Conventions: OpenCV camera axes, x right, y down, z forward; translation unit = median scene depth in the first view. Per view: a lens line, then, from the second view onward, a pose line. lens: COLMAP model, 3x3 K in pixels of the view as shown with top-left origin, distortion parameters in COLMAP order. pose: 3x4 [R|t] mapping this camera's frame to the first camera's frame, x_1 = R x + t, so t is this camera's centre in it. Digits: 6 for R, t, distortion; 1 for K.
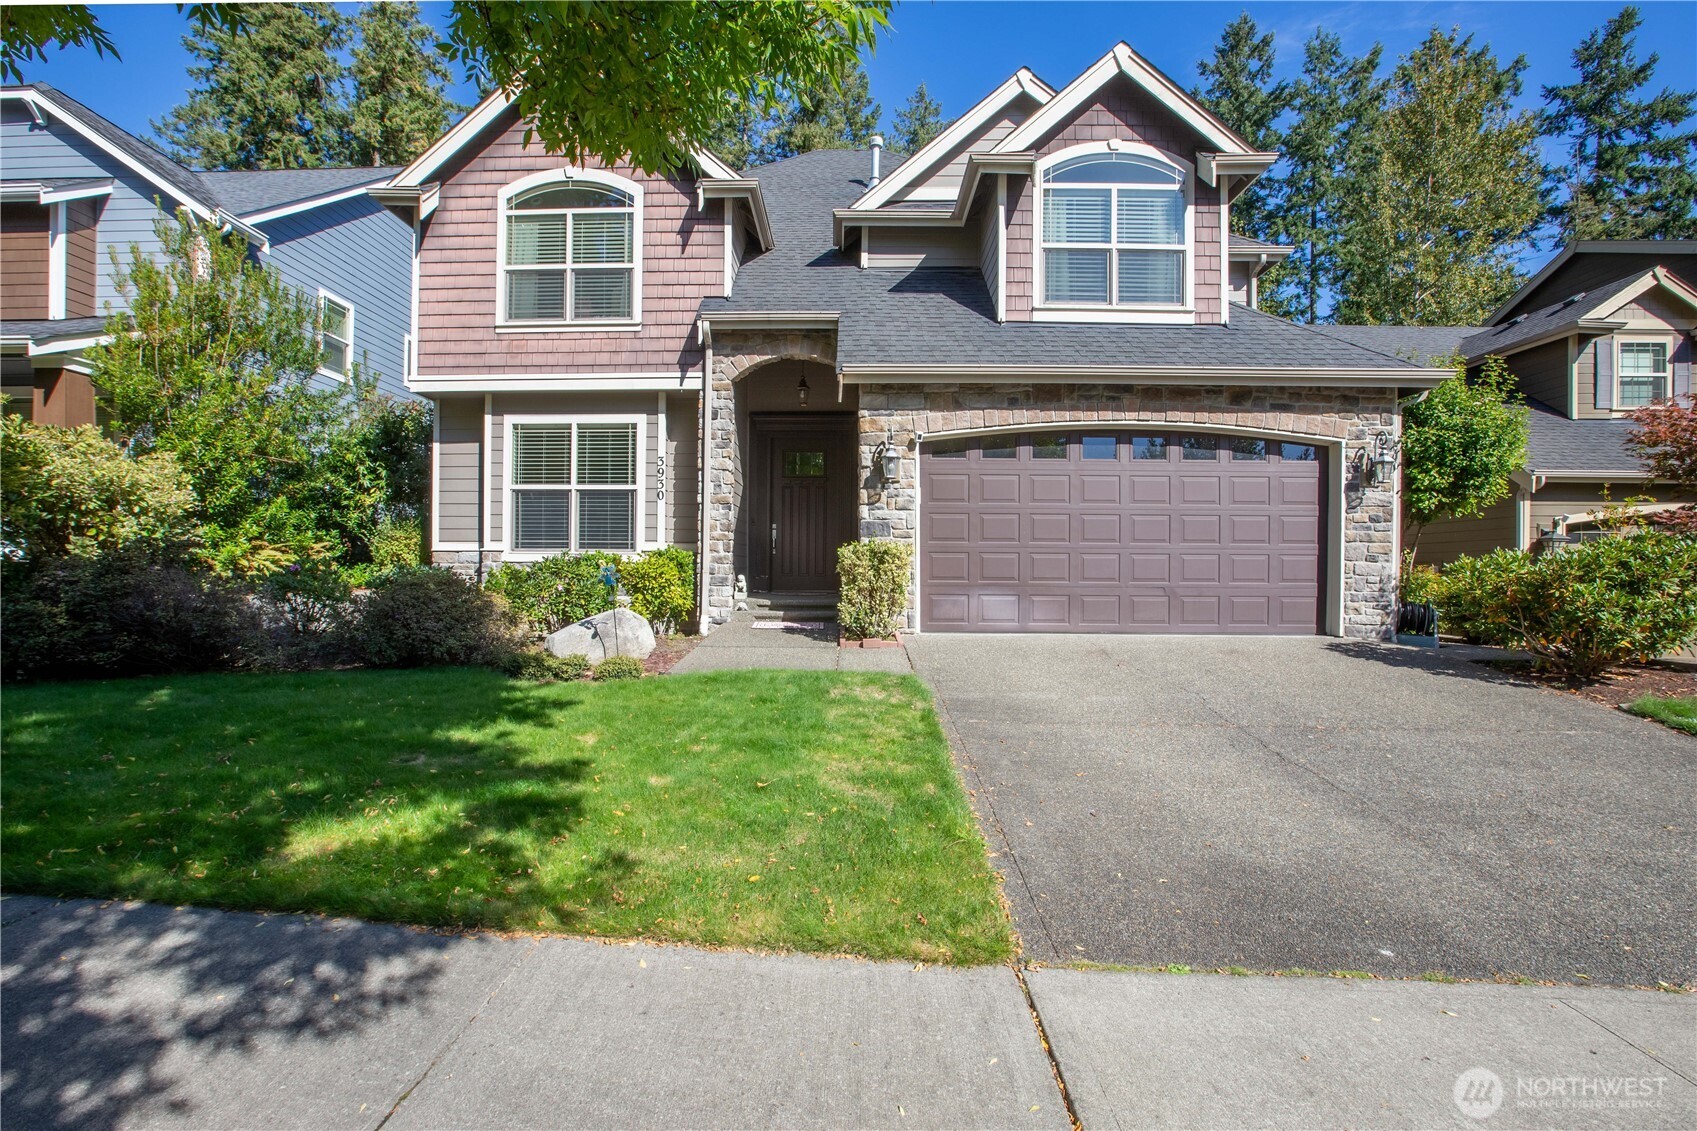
lens RADIAL K [[786.6, 0, 835.6], [0, 786.6, 573.7], [0, 0, 1]] dist [-0.031434, 0.006225]
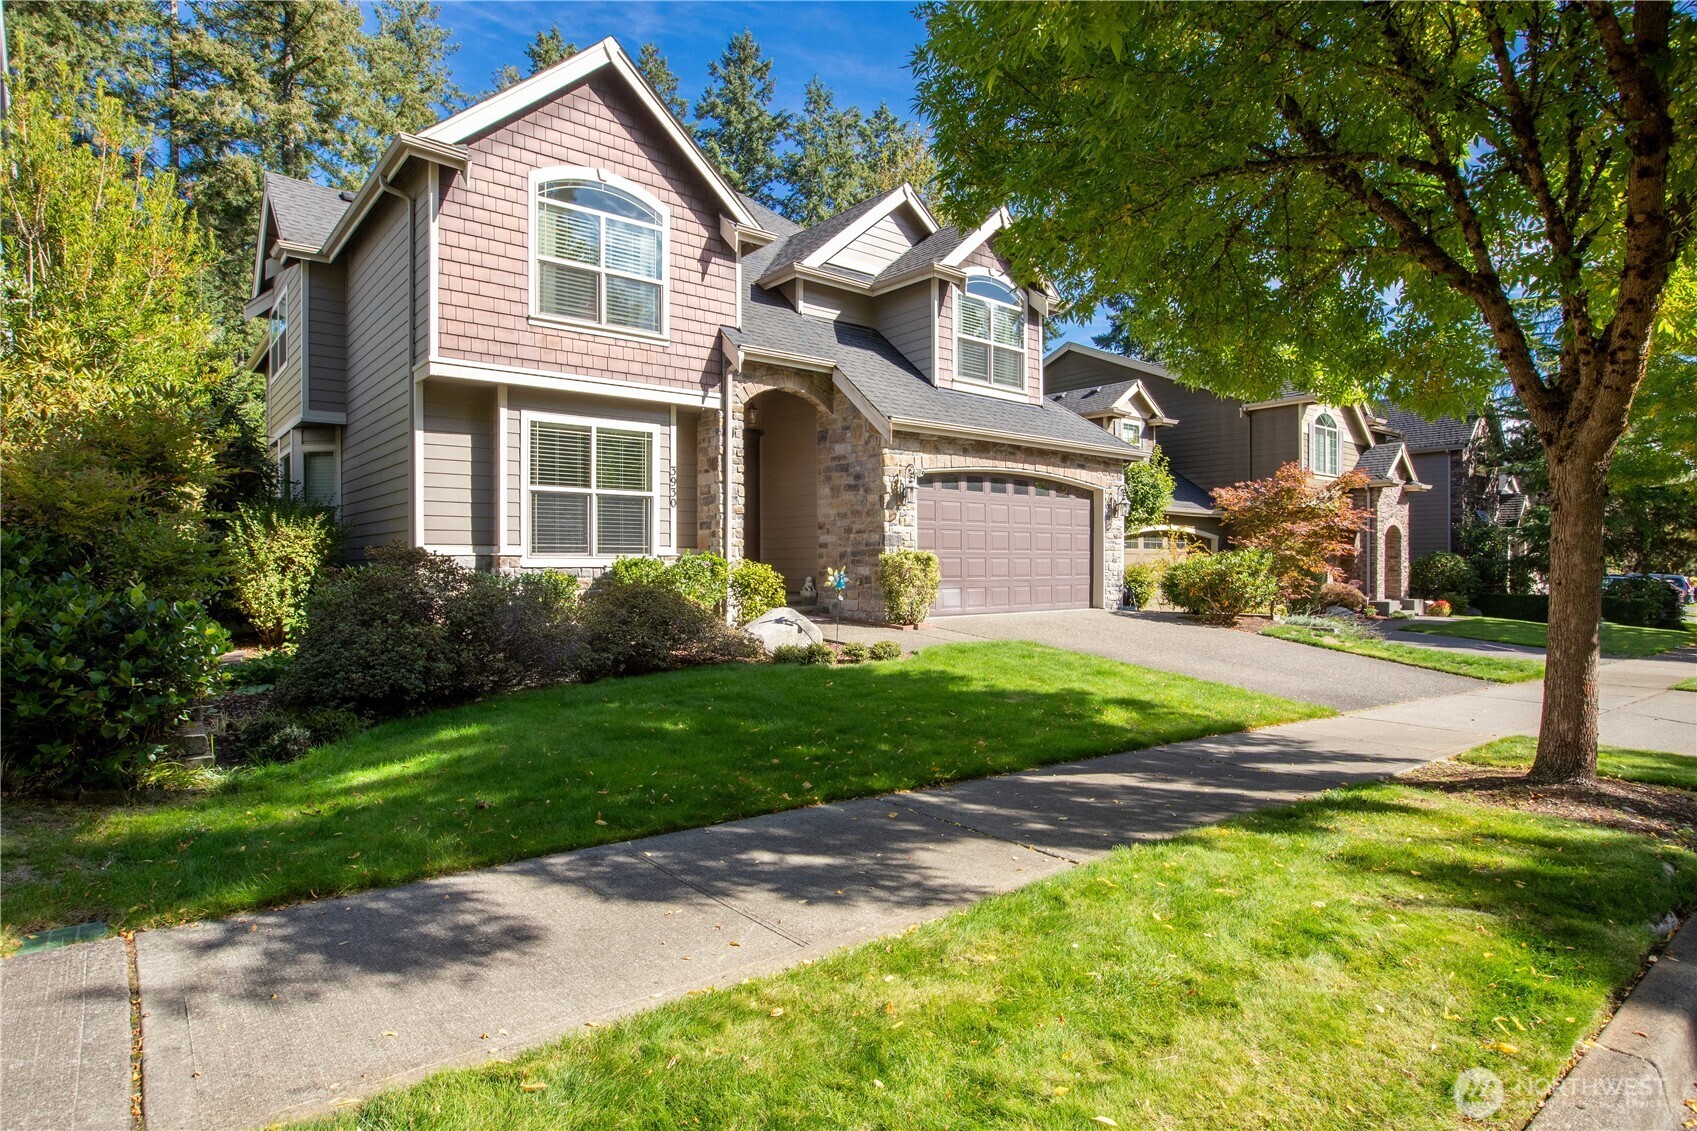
lens RADIAL K [[902.6, 0, 857.8], [0, 902.6, 568.2], [0, 0, 1]] dist [-0.011930, -0.000106]
pose [[0.751569, -0.011340, 0.659558, -0.861071], [0.009865, 0.999934, 0.005951, -0.017031], [-0.659581, 0.002033, 0.751631, -0.078199]]
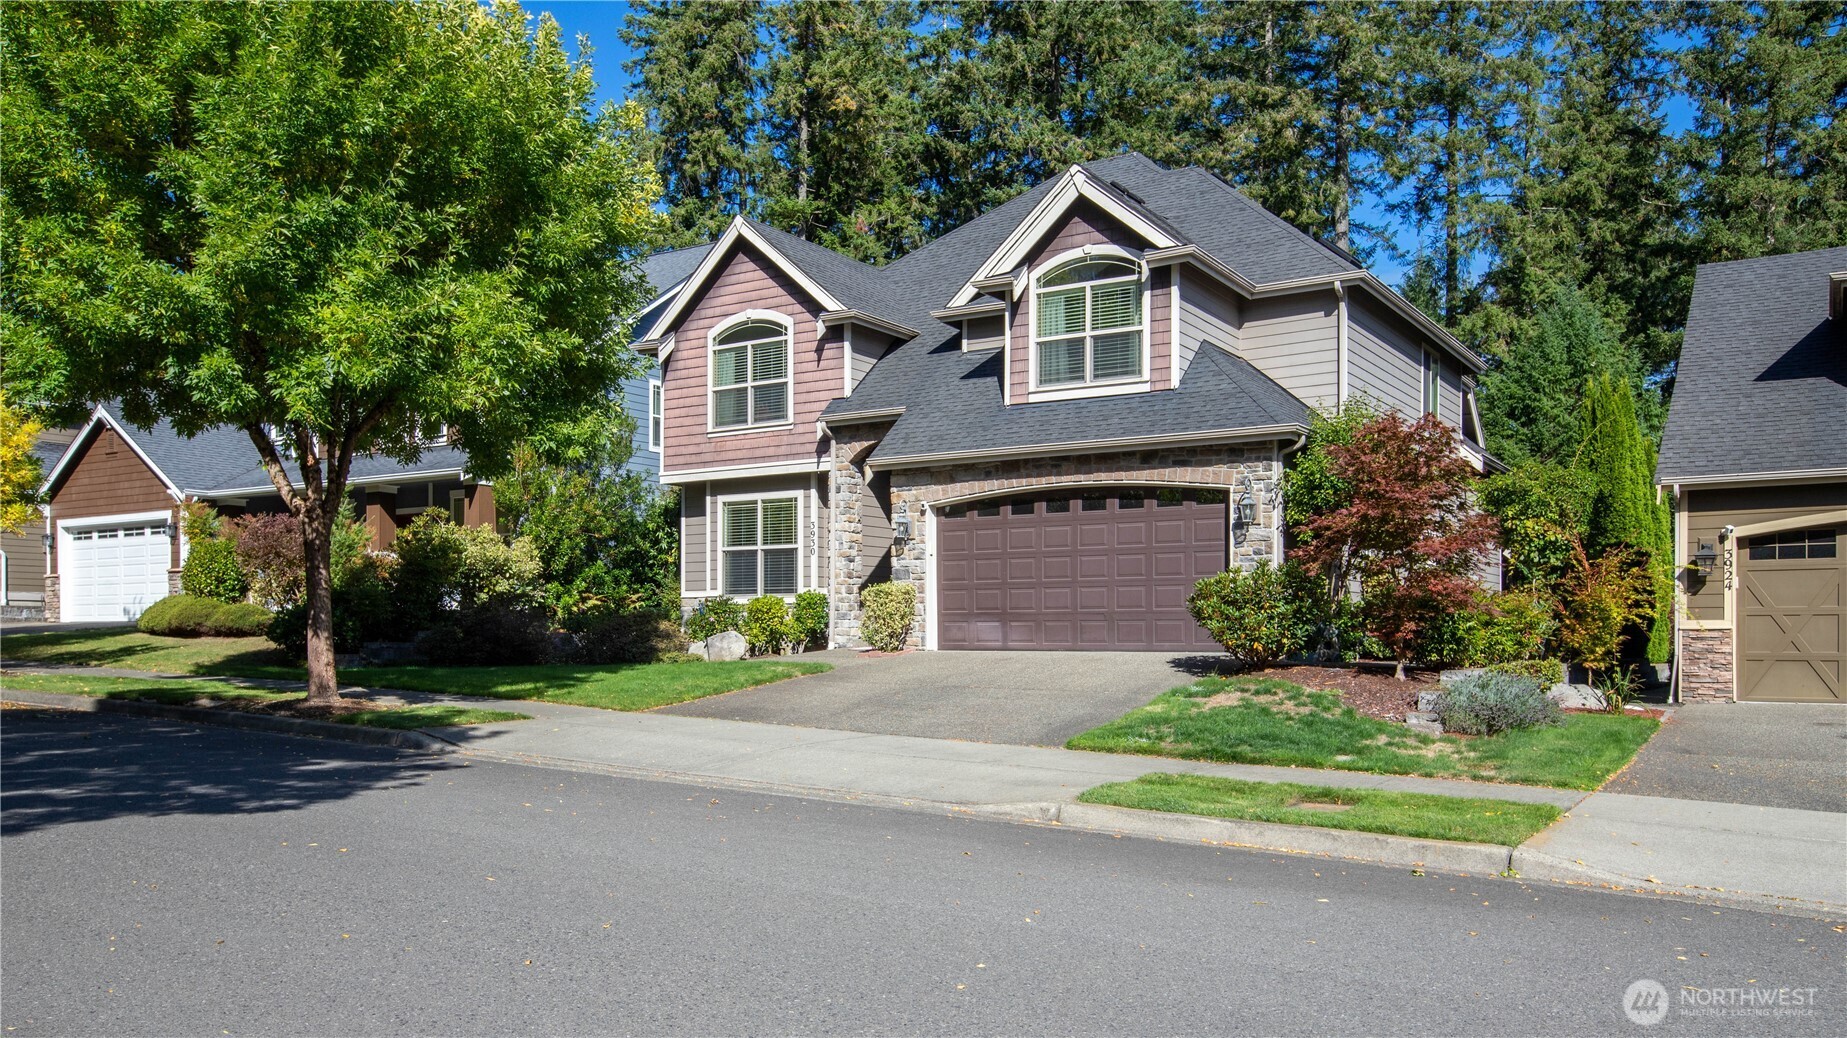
lens RADIAL K [[1437.8, 0, 920.0], [0, 1437.8, 617.1], [0, 0, 1]] dist [0.034509, -0.005555]
pose [[0.855421, -0.014929, -0.517718, 1.193951], [0.006200, 0.999808, -0.018587, 0.056194], [0.517896, 0.012690, 0.855349, -0.971567]]
